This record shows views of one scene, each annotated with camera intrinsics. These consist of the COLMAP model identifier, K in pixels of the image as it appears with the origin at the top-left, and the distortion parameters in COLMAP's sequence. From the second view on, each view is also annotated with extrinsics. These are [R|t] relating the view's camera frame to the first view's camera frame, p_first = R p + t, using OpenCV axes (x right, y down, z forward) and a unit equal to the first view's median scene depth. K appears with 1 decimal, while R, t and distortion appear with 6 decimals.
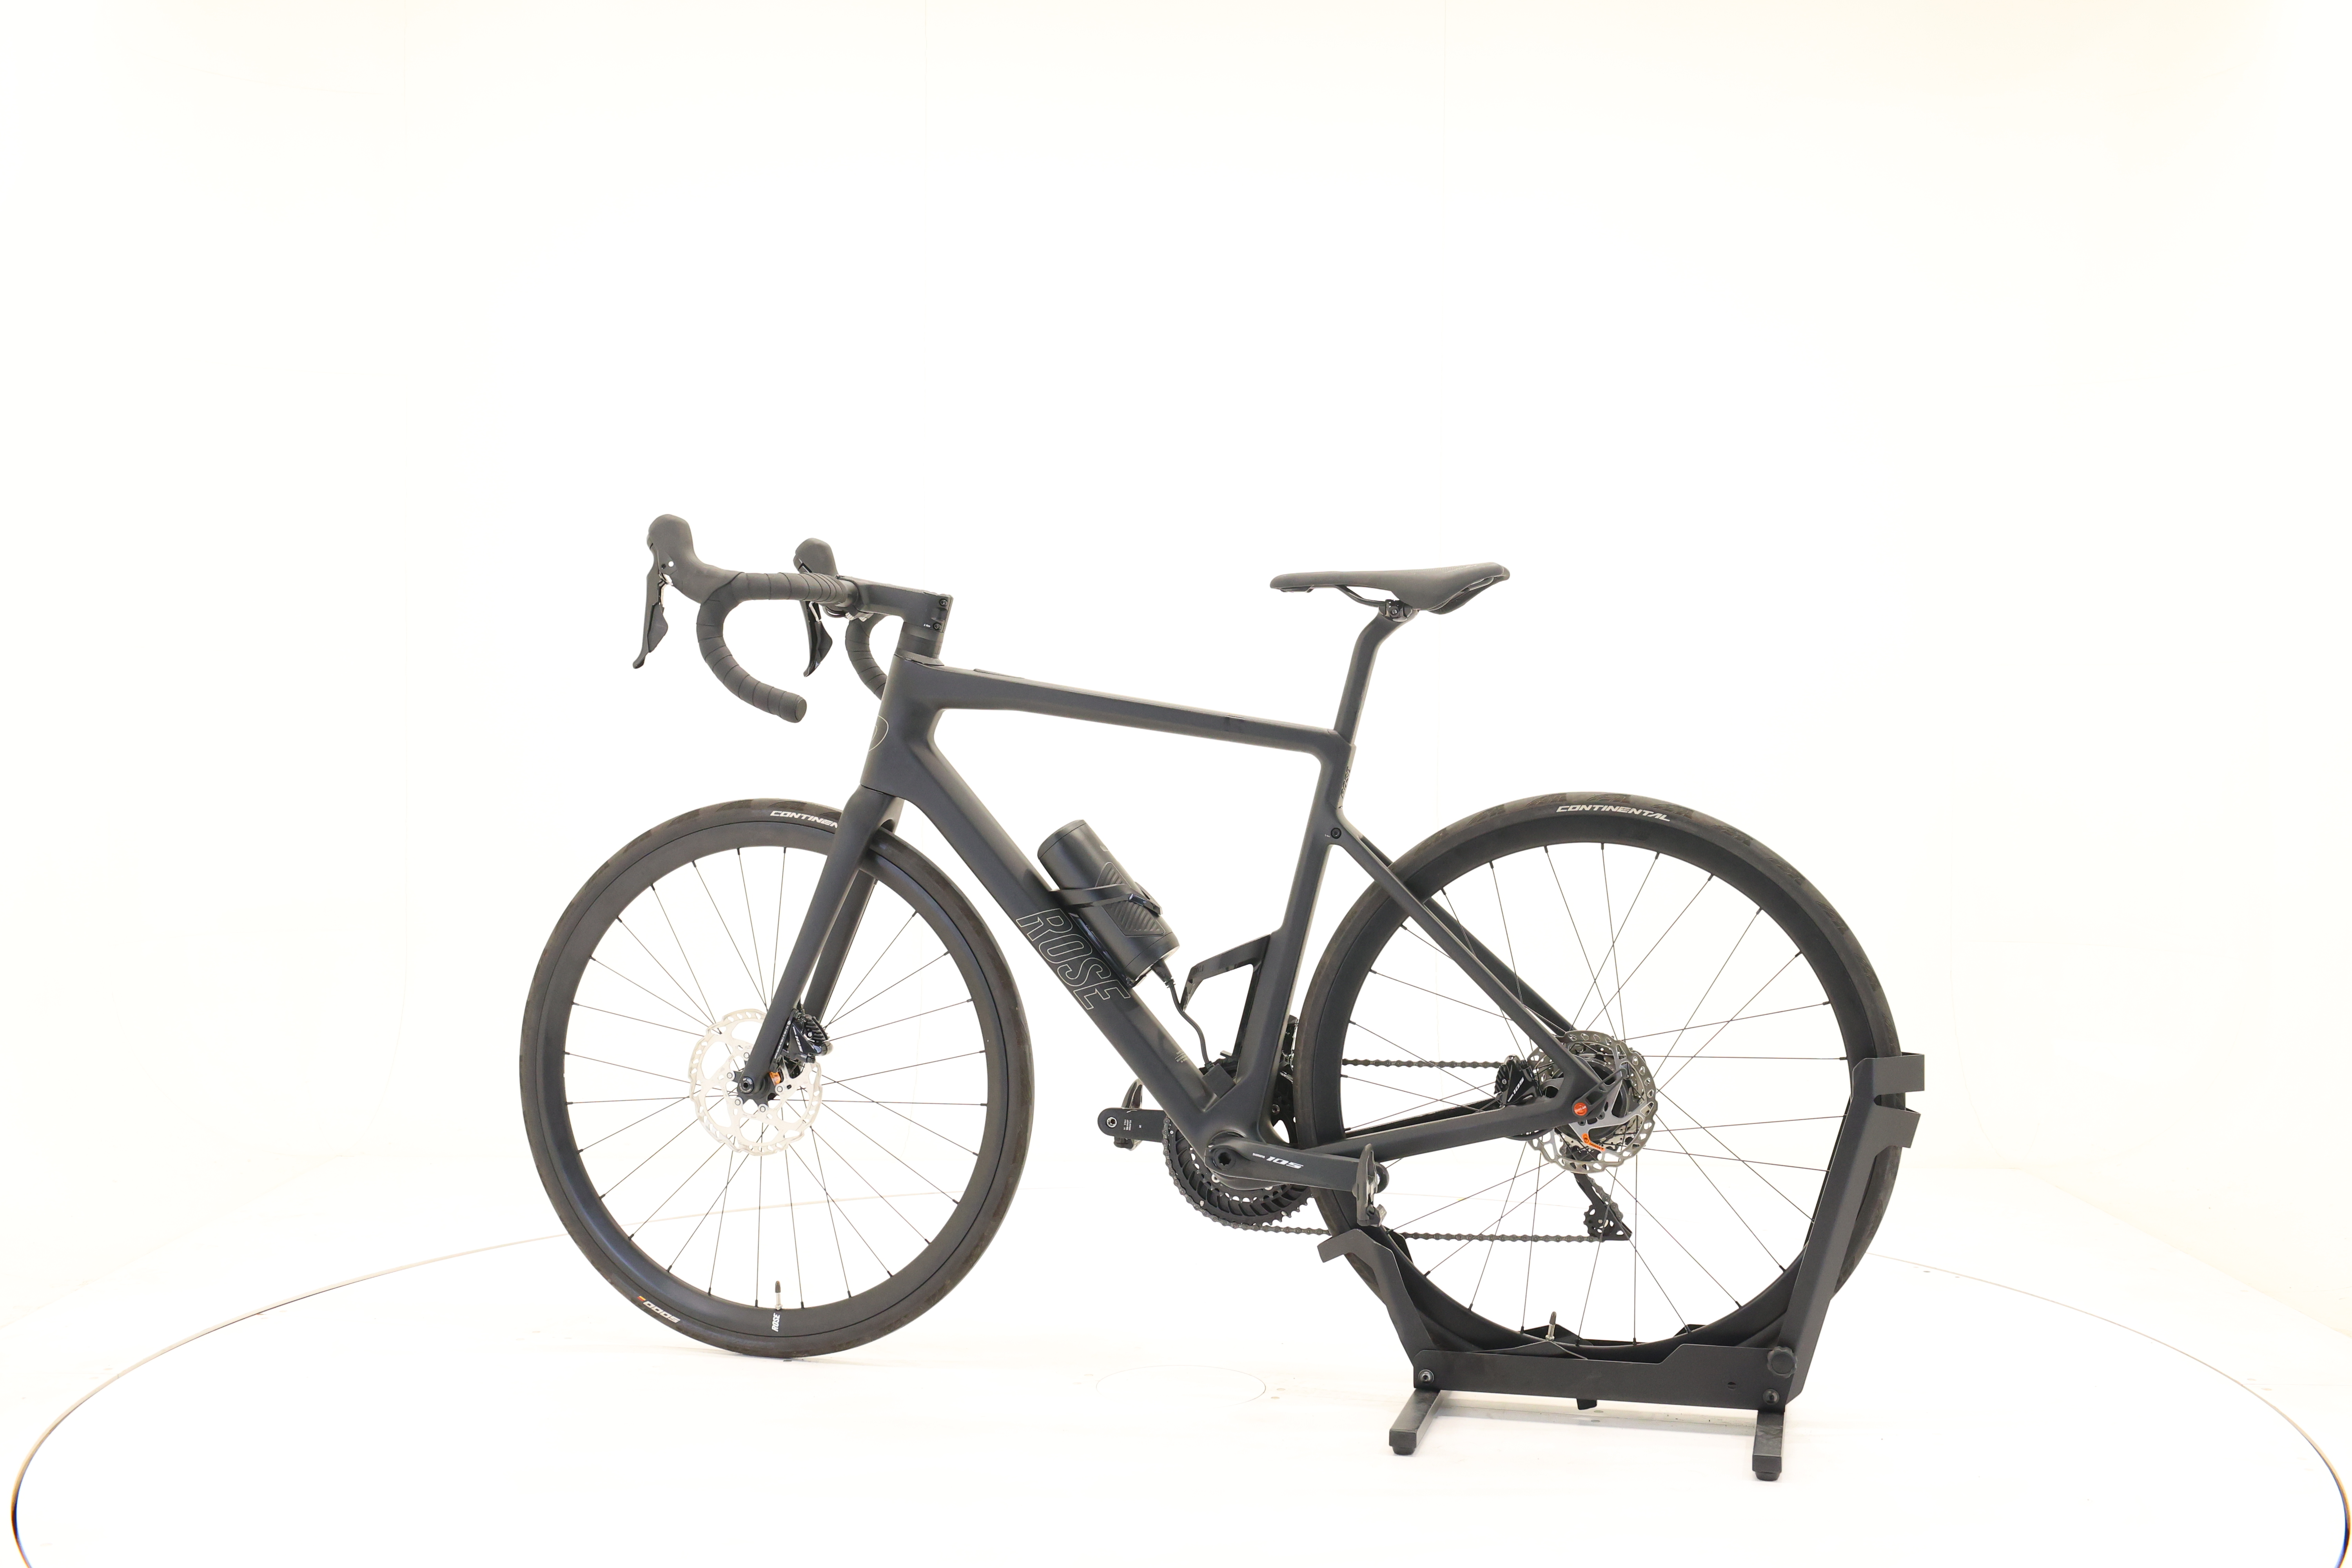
lens RADIAL K [[2527.2, 0, 1174.4], [0, 2527.2, 729.1], [0, 0, 1]] dist [-0.012603, -0.007092]
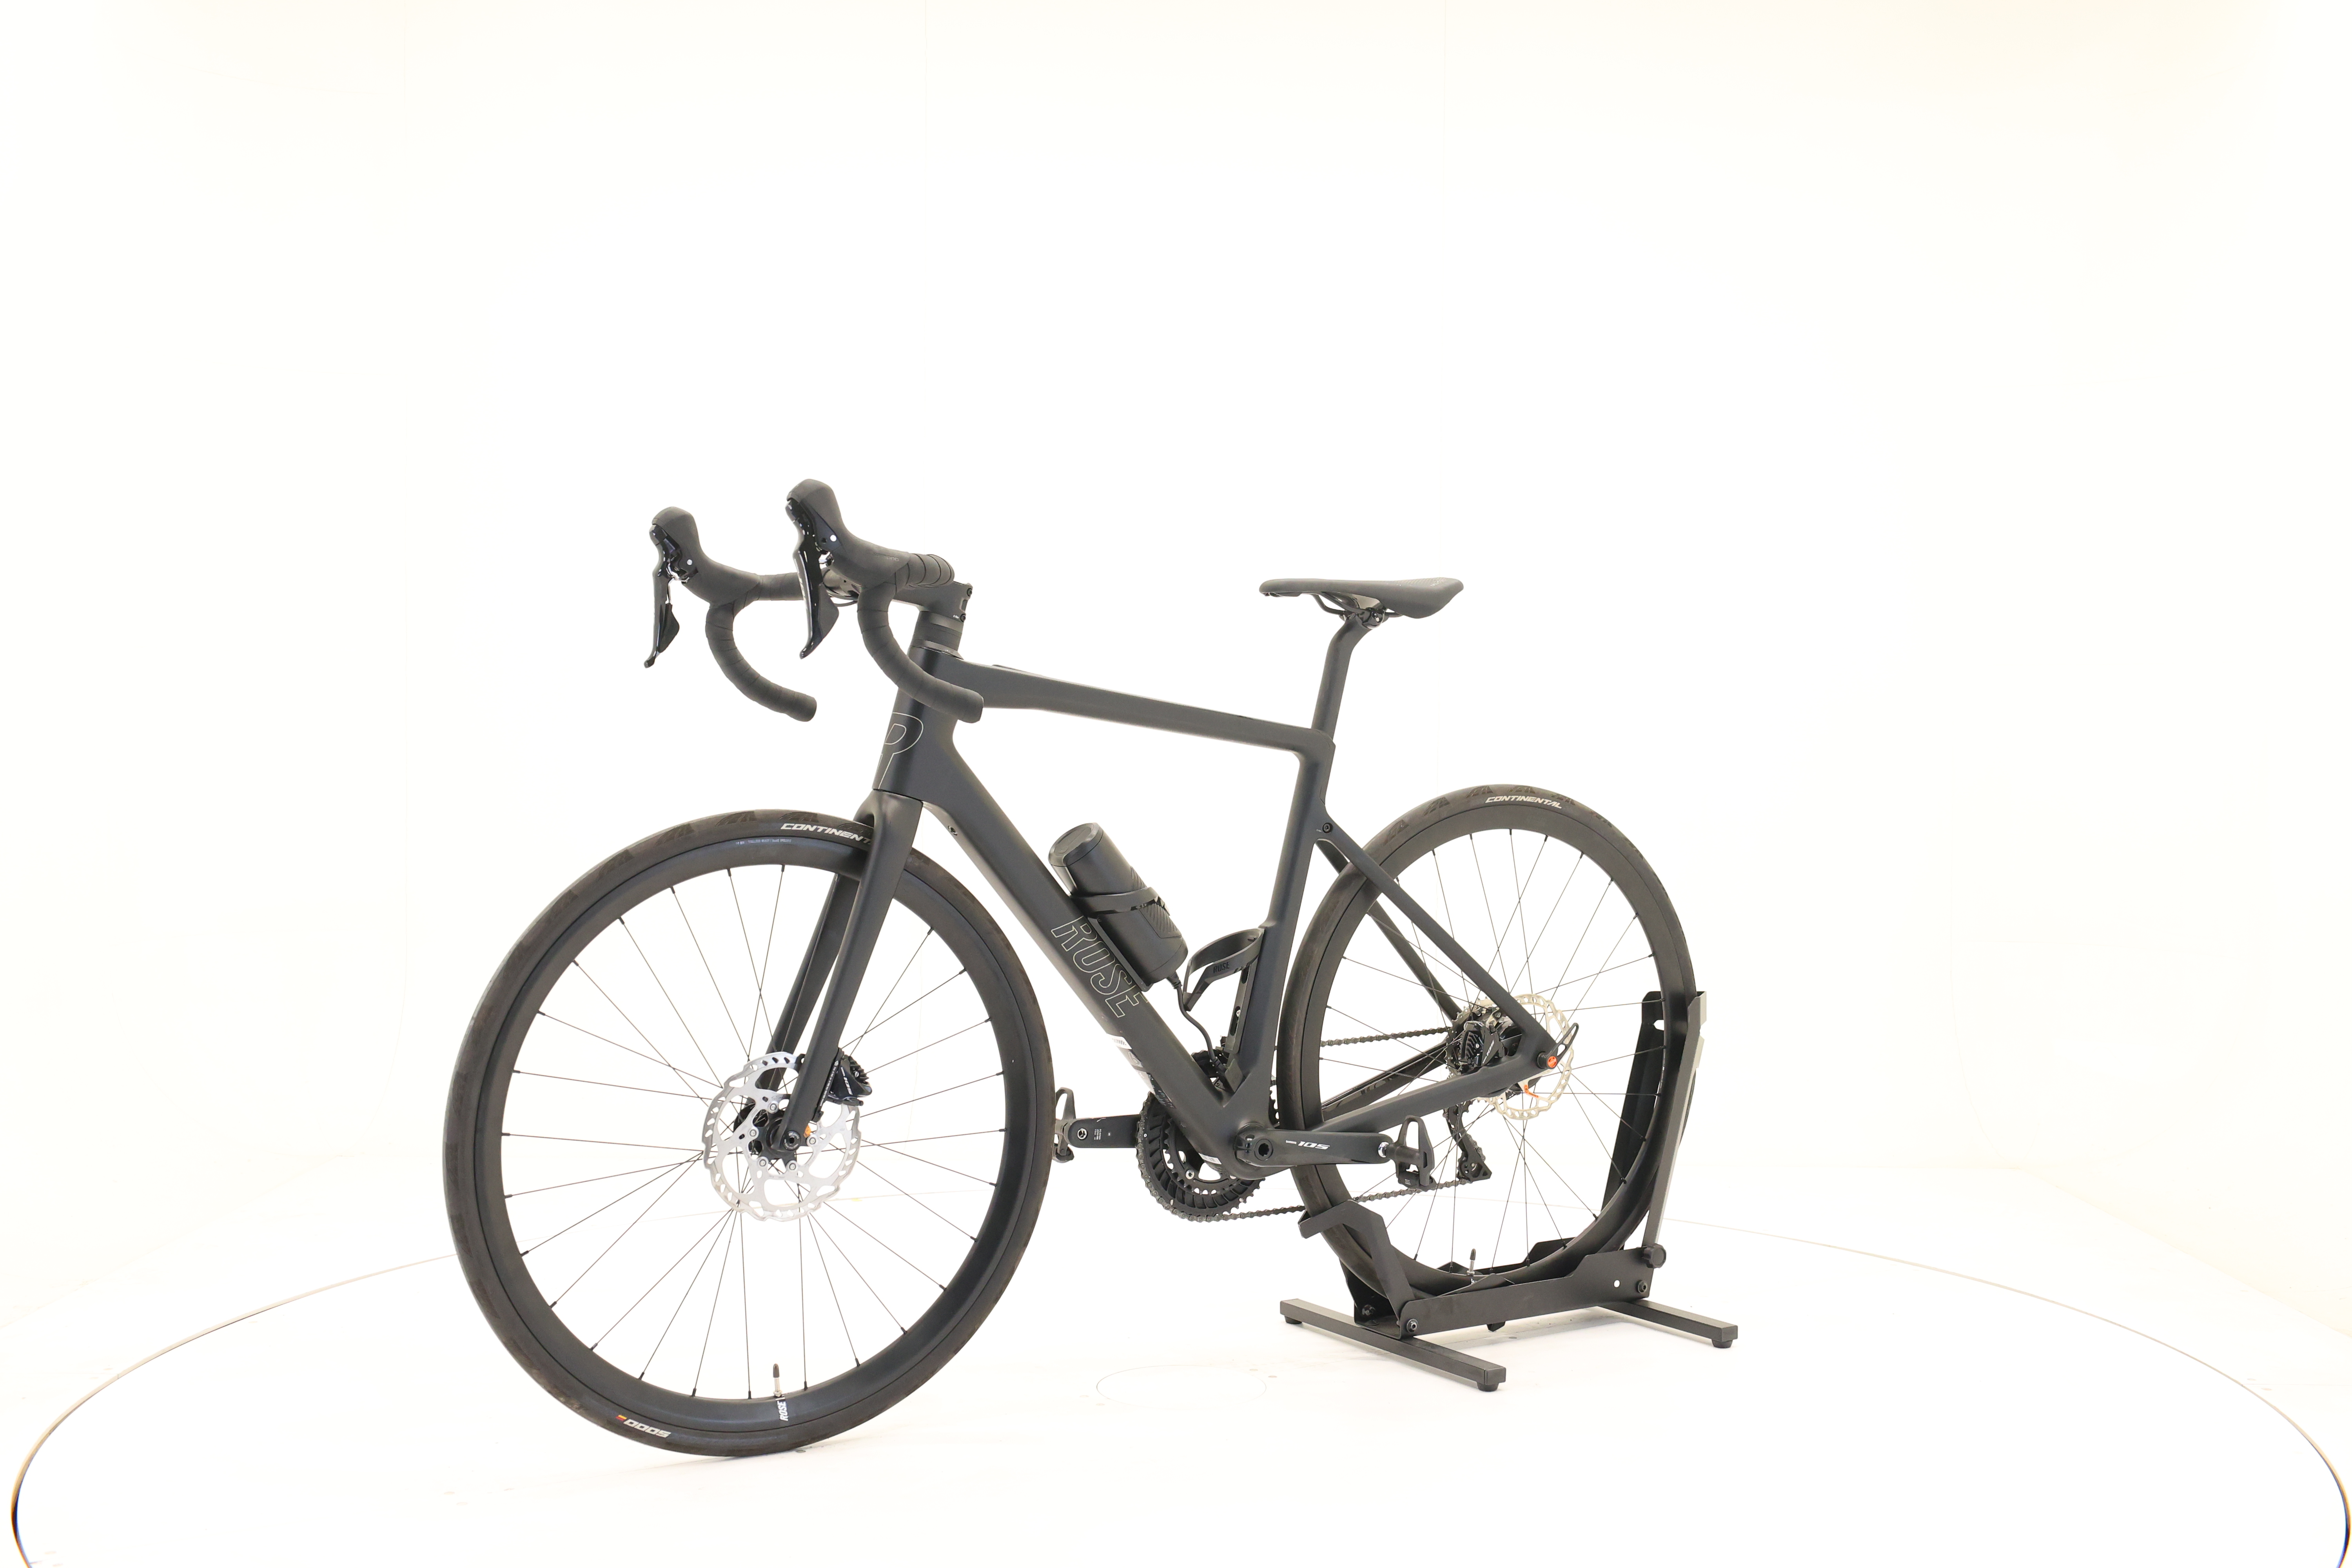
lens RADIAL K [[2527.2, 0, 1174.4], [0, 2527.2, 729.1], [0, 0, 1]] dist [-0.012603, -0.007092]
pose [[0.681656, -0.001679, 0.731671, -0.731176], [-0.001076, 0.999994, 0.003298, -0.003203], [-0.731672, -0.003035, 0.681650, 0.321666]]
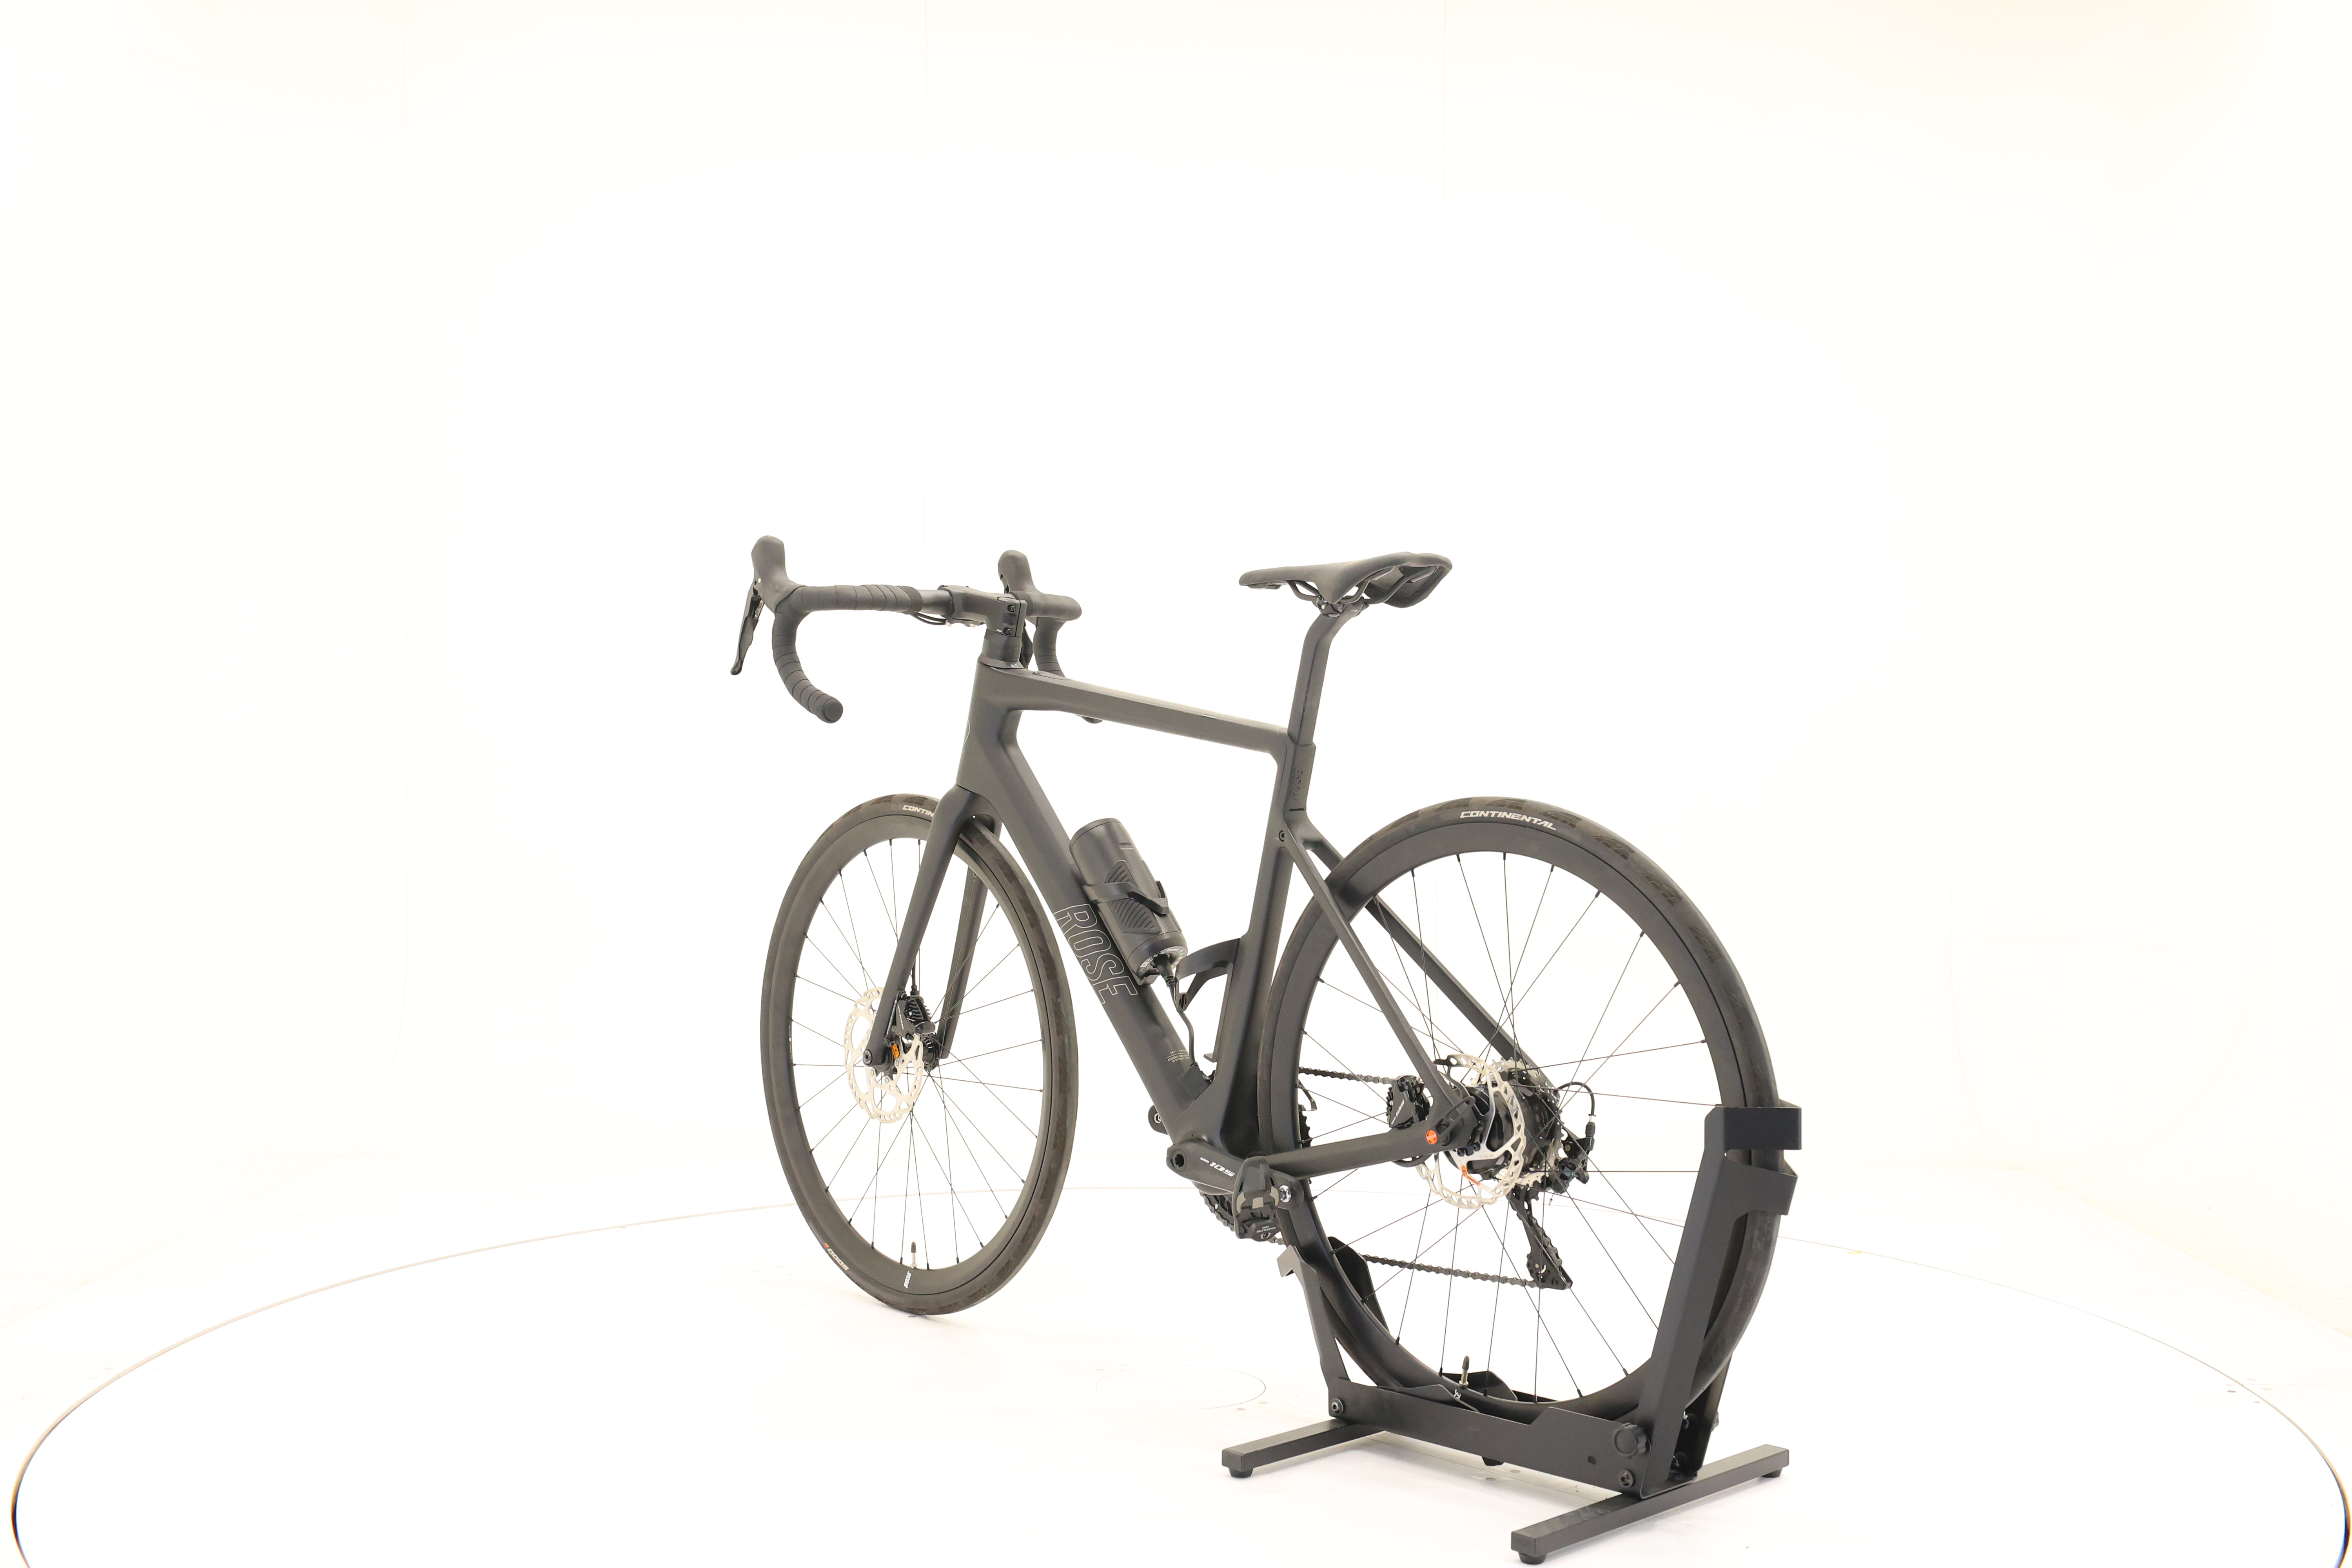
lens RADIAL K [[2527.2, 0, 1174.4], [0, 2527.2, 729.1], [0, 0, 1]] dist [-0.012603, -0.007092]
pose [[0.851807, -0.000477, -0.523856, 0.524989], [-0.000885, 0.999997, -0.002351, 0.002412], [0.523855, 0.002466, 0.851804, 0.146423]]
